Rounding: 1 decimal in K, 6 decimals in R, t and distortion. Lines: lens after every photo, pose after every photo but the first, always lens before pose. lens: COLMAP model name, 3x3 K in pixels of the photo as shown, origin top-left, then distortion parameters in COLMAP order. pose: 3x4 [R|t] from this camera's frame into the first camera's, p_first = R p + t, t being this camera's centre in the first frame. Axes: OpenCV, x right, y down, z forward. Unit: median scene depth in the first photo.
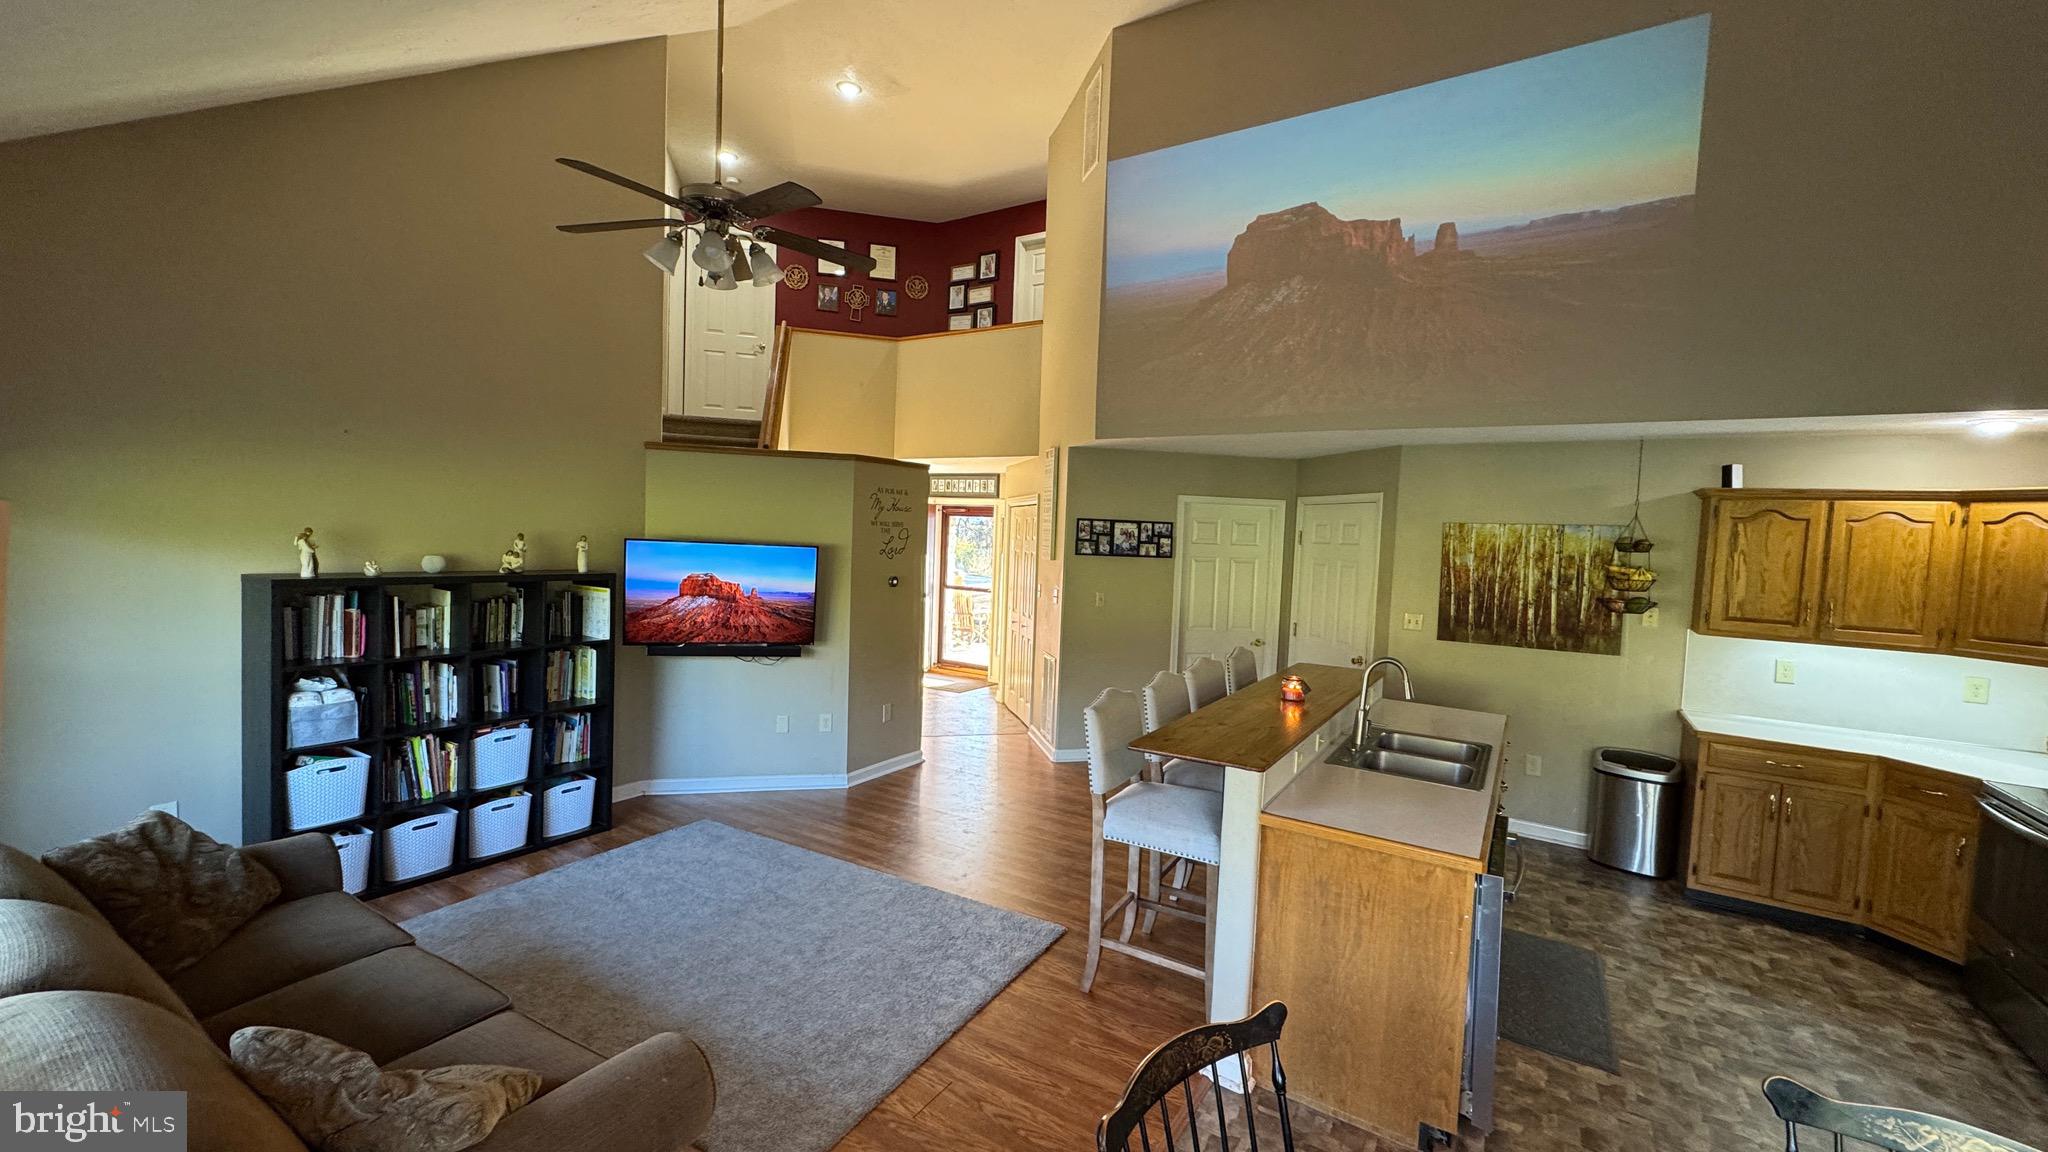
lens RADIAL K [[811.0, 0, 1026.0], [0, 811.0, 574.8], [0, 0, 1]] dist [-0.001171, 0.000030]
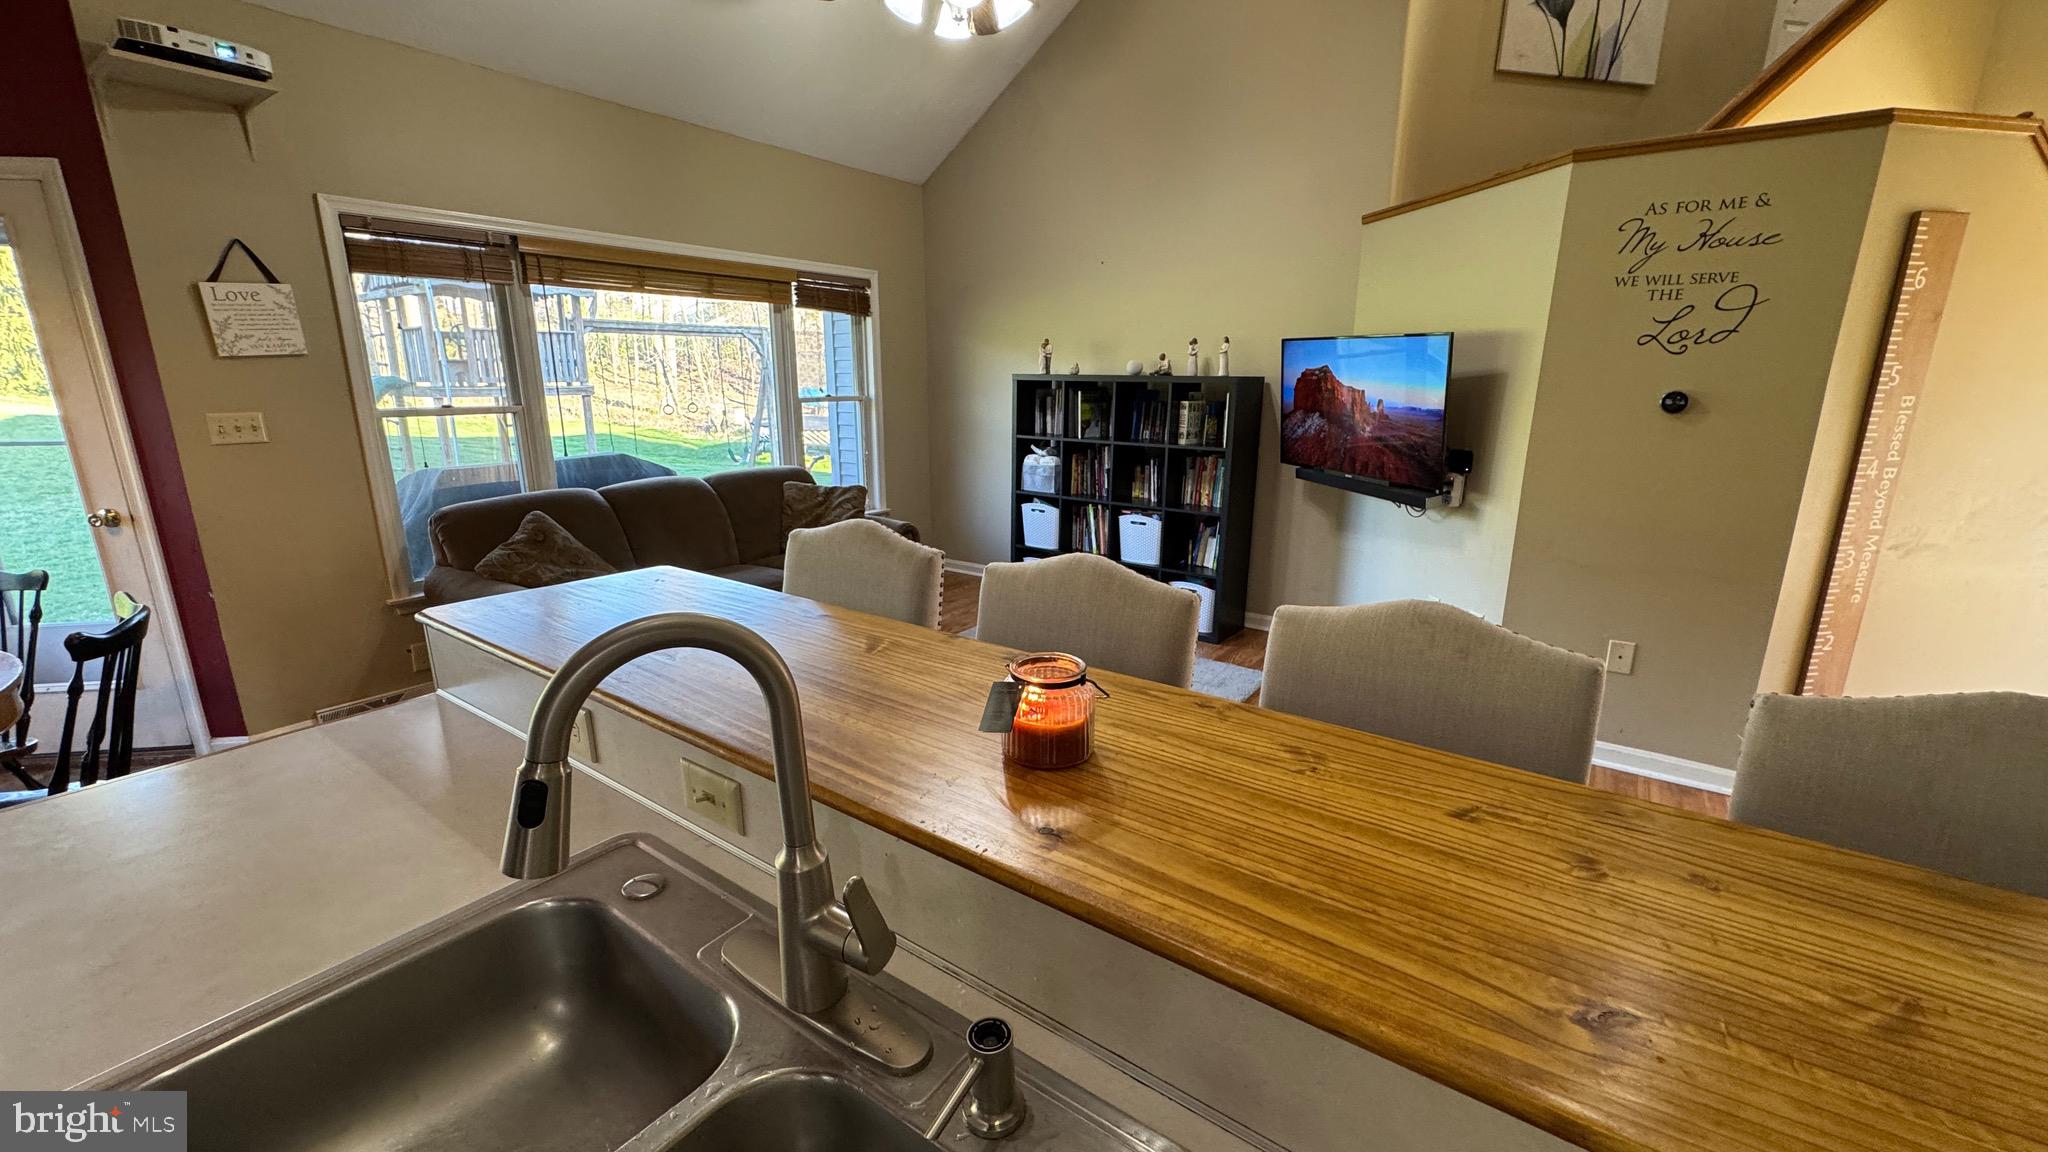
lens RADIAL K [[811.0, 0, 1025.8], [0, 811.0, 575.0], [0, 0, 1]] dist [-0.001171, 0.000030]
pose [[-0.056653, 0.204531, -0.977219, 0.433928], [-0.059693, 0.976346, 0.207809, 0.038636], [0.996608, 0.070106, -0.043104, 0.774746]]
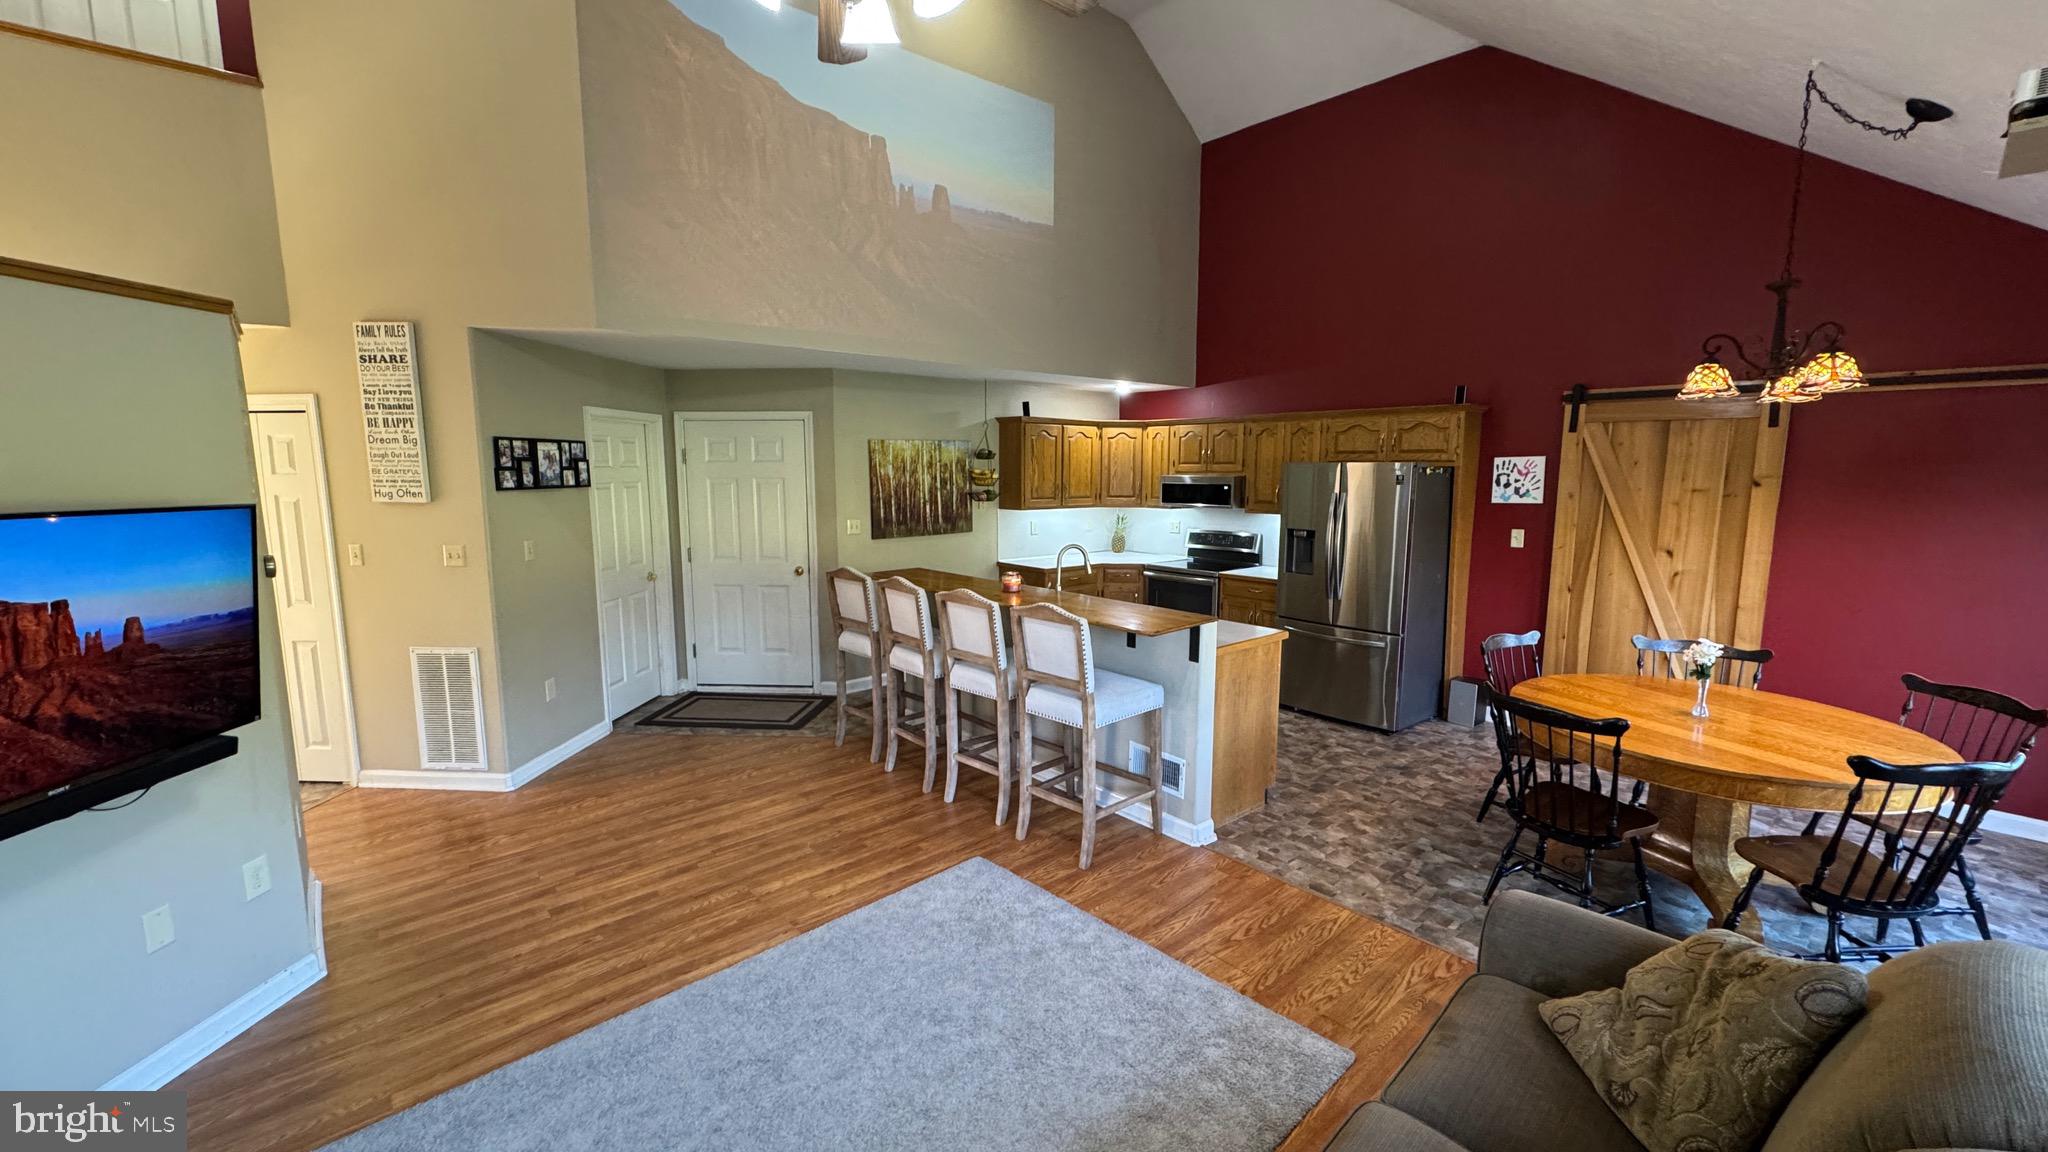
lens RADIAL K [[811.0, 0, 1024.6], [0, 811.0, 576.4], [0, 0, 1]] dist [-0.001171, 0.000030]
pose [[0.280986, -0.168727, 0.944764, -0.616914], [0.062383, 0.985553, 0.157458, -0.043317], [-0.957682, 0.014694, 0.287452, 0.491662]]
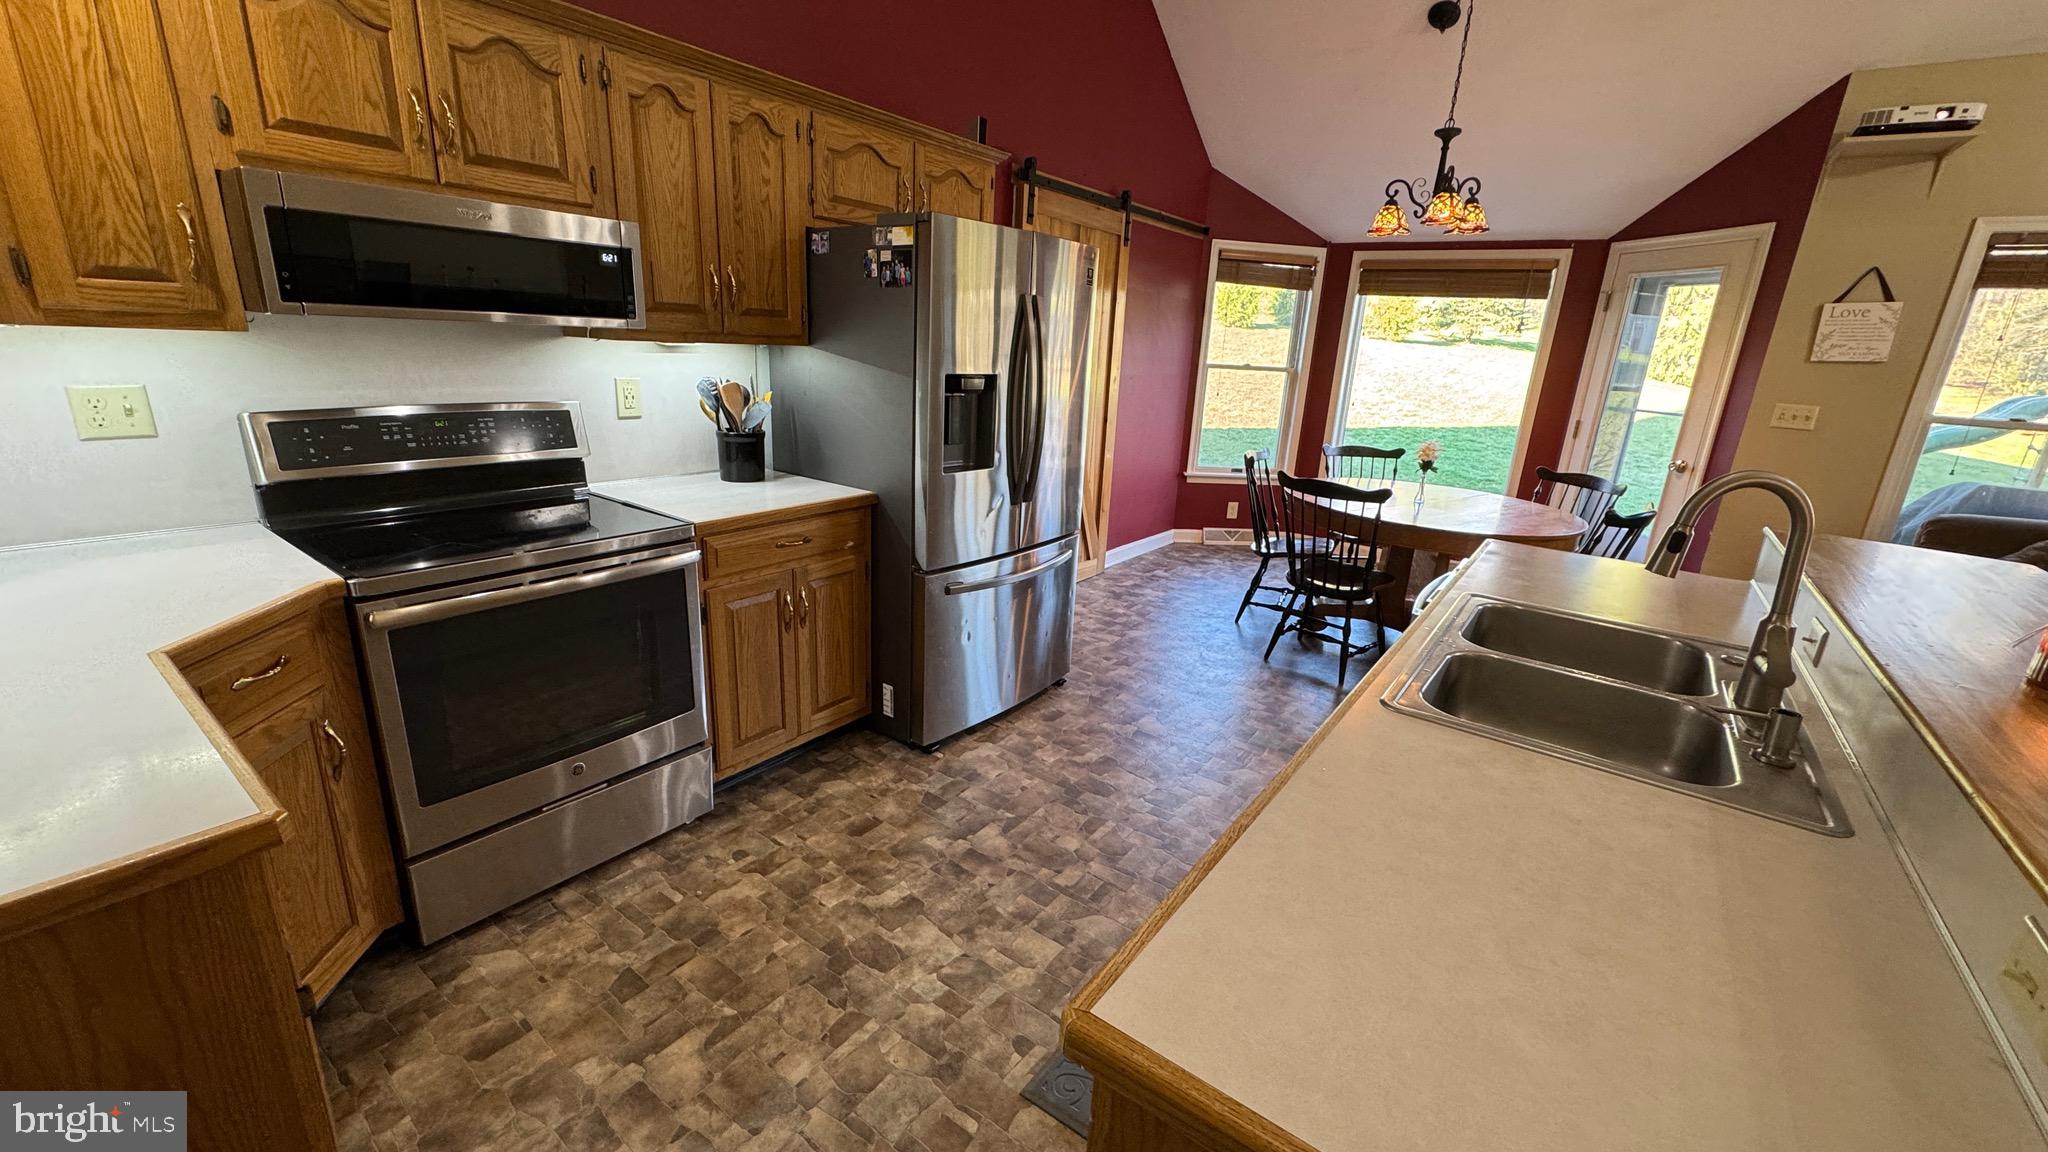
lens RADIAL K [[811.0, 0, 1026.7], [0, 811.0, 572.7], [0, 0, 1]] dist [-0.001171, 0.000030]
pose [[-0.993261, -0.109026, 0.039316, 0.541943], [-0.089629, 0.937651, 0.335824, 0.038052], [-0.073479, 0.330037, -0.941104, 0.997174]]
